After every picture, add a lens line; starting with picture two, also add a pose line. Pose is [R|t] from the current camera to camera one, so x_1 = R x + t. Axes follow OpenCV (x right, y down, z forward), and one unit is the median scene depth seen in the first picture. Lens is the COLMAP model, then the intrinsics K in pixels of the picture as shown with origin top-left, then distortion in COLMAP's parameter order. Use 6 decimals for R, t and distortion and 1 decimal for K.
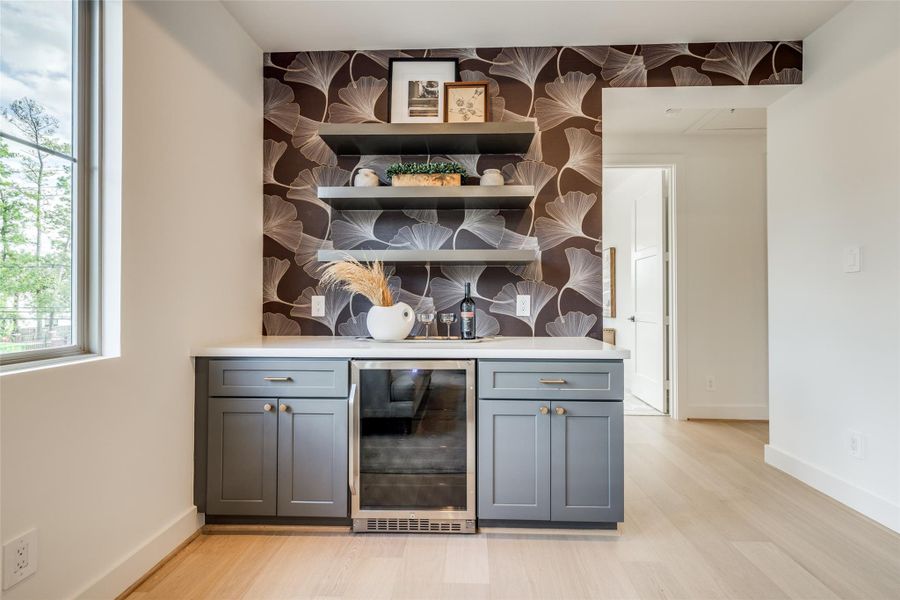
lens RADIAL K [[372.1, 0, 460.5], [0, 372.1, 297.4], [0, 0, 1]] dist [-0.003152, -0.000320]
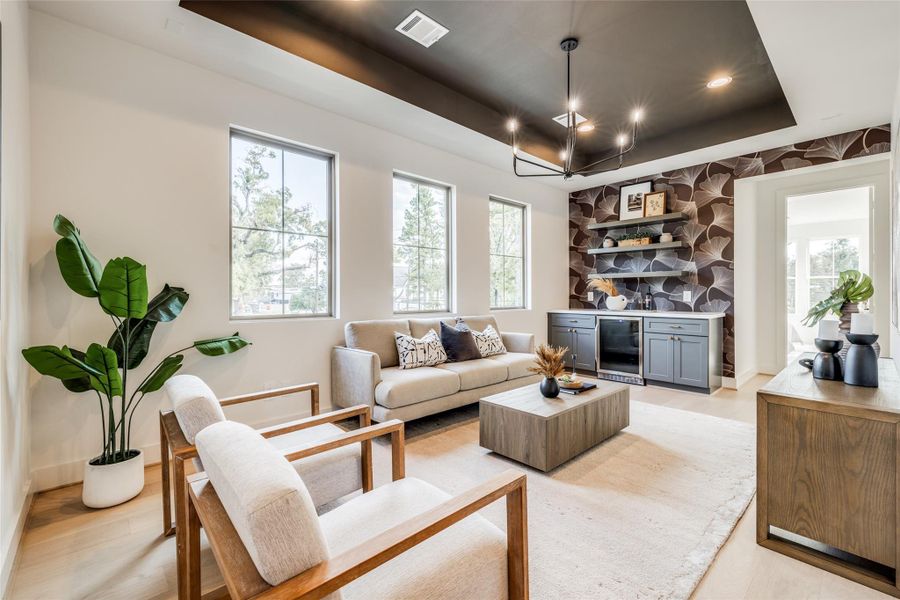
lens RADIAL K [[384.5, 0, 447.9], [0, 384.5, 293.8], [0, 0, 1]] dist [0.019509, 0.000190]
pose [[0.675563, -0.003453, -0.737294, 0.847070], [0.009074, 0.999952, 0.003631, -0.011632], [0.737246, -0.009143, 0.675562, -1.383155]]
